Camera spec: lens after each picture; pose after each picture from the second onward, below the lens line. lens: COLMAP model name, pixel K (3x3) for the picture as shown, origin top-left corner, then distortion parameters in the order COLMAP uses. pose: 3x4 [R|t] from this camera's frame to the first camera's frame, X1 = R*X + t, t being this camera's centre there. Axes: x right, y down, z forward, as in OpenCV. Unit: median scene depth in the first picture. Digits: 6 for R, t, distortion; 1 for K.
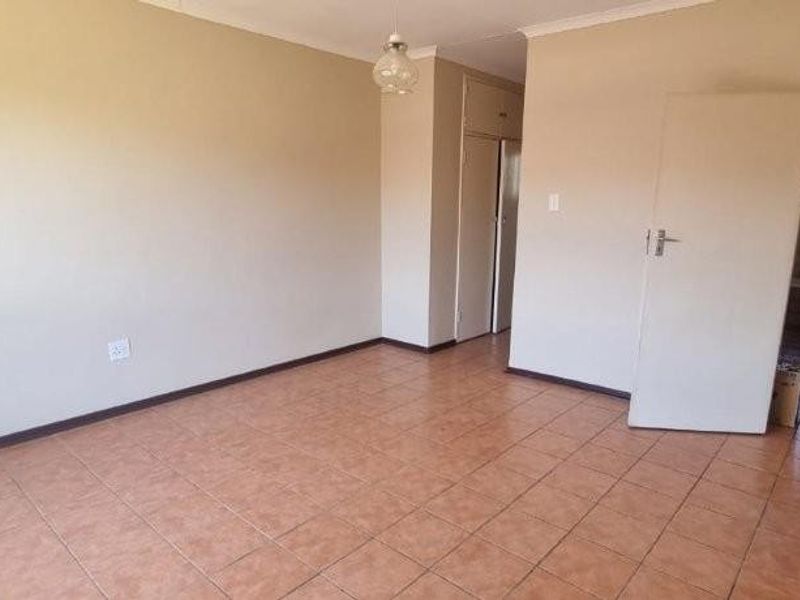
lens RADIAL K [[539.2, 0, 399.1], [0, 539.2, 300.2], [0, 0, 1]] dist [-0.000021, -0.002433]
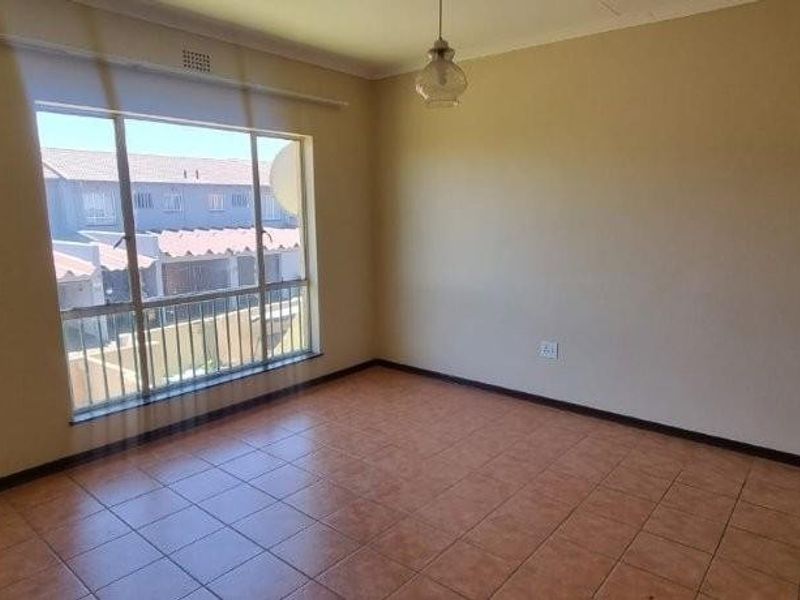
lens RADIAL K [[539.2, 0, 399.6], [0, 539.2, 301.9], [0, 0, 1]] dist [-0.000021, -0.002433]
pose [[0.022847, 0.148848, -0.988596, 0.602755], [-0.180685, 0.973185, 0.142352, -0.115038], [0.983276, 0.175373, 0.049129, 0.617480]]
